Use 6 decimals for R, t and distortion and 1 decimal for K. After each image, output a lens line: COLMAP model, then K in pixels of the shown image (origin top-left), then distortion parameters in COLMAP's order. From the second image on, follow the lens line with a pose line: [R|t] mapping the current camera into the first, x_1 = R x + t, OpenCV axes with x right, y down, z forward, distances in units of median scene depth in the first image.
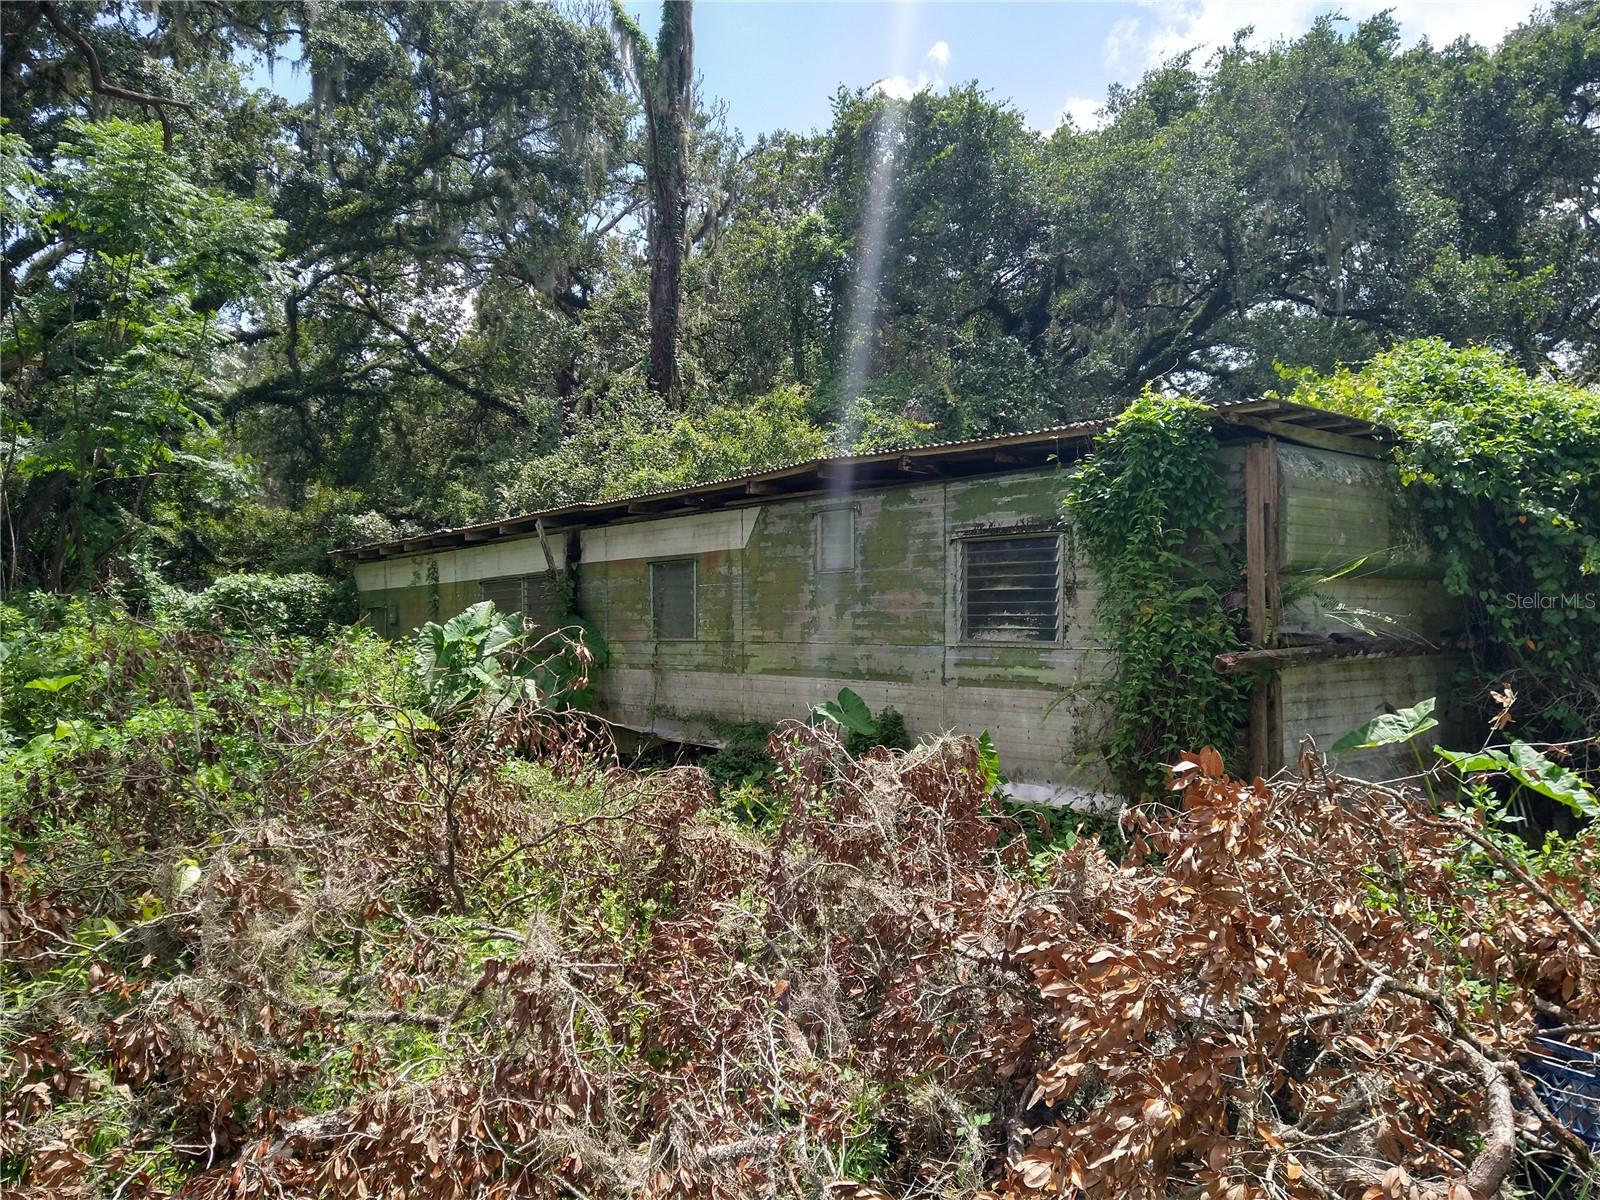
lens RADIAL K [[1189.1, 0, 788.1], [0, 1189.1, 599.0], [0, 0, 1]] dist [0.078281, -0.088226]
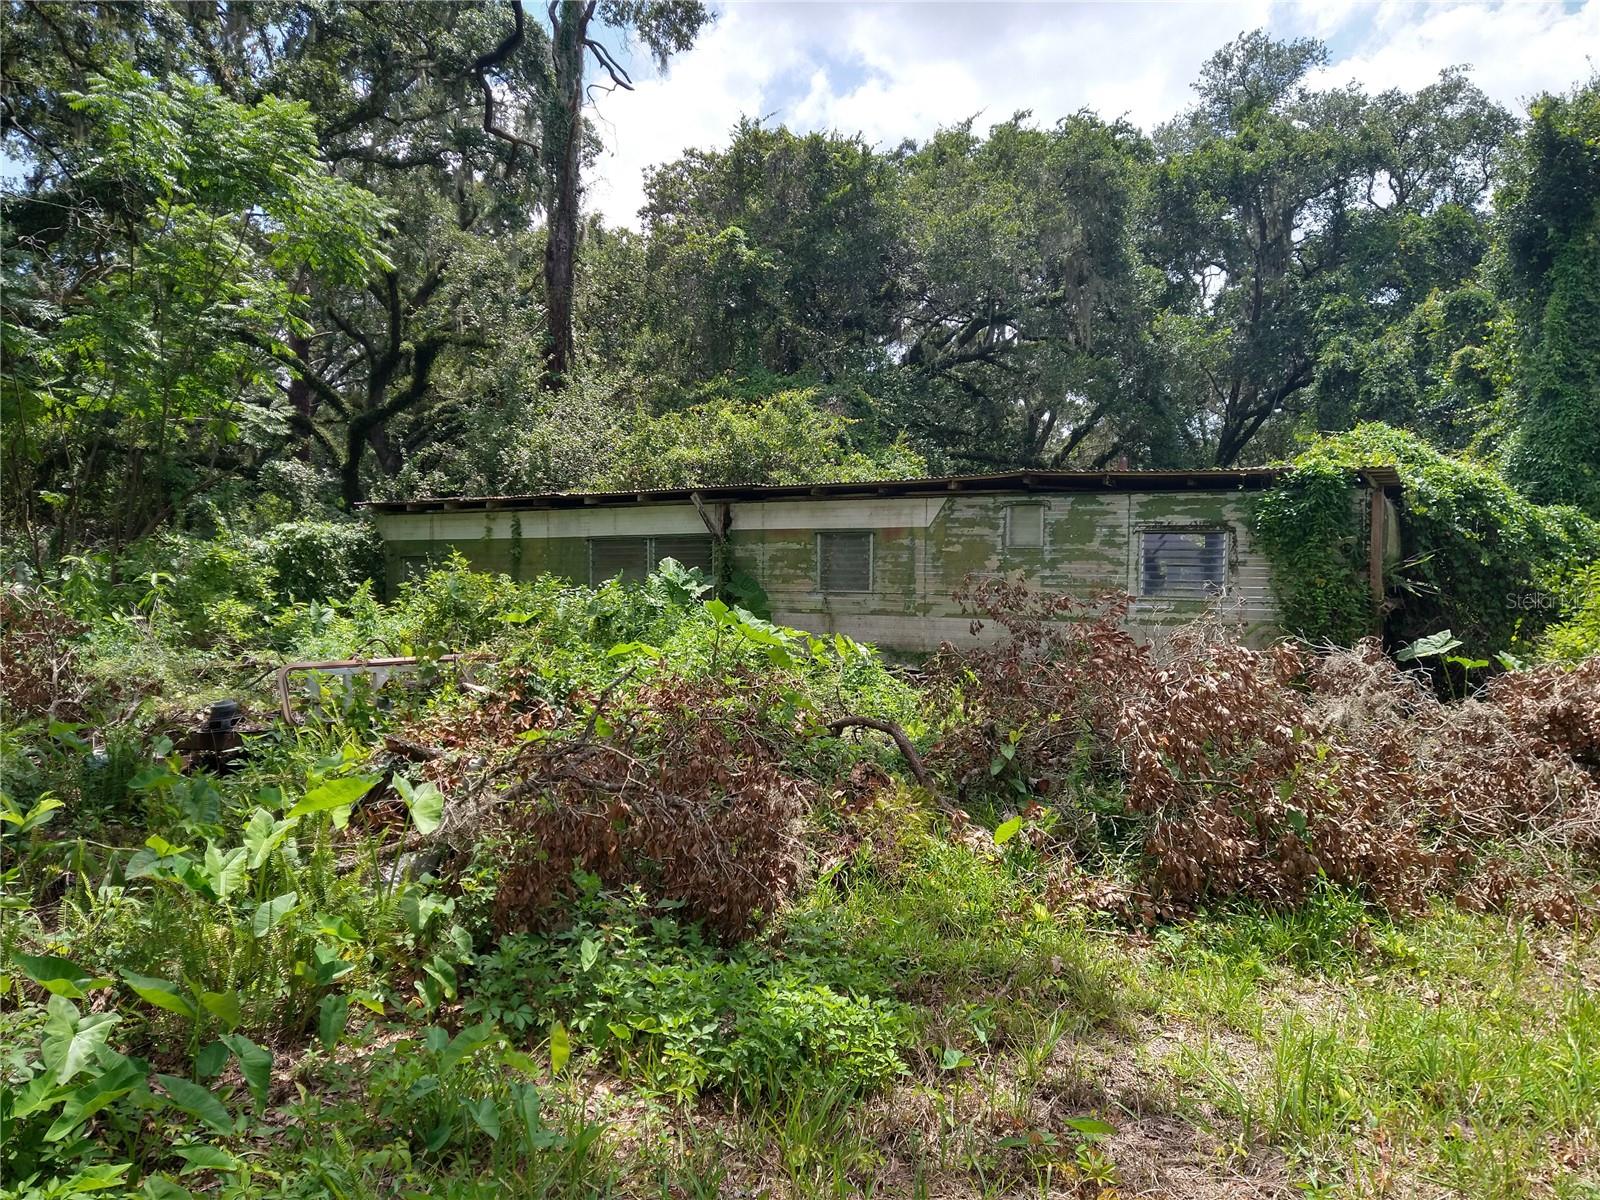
lens RADIAL K [[1189.1, 0, 788.1], [0, 1189.1, 599.0], [0, 0, 1]] dist [0.078281, -0.088226]
pose [[0.934604, 0.015015, 0.355372, -0.647932], [-0.028510, 0.999056, 0.032768, 0.000698], [-0.354545, -0.040756, 0.934150, -0.231241]]
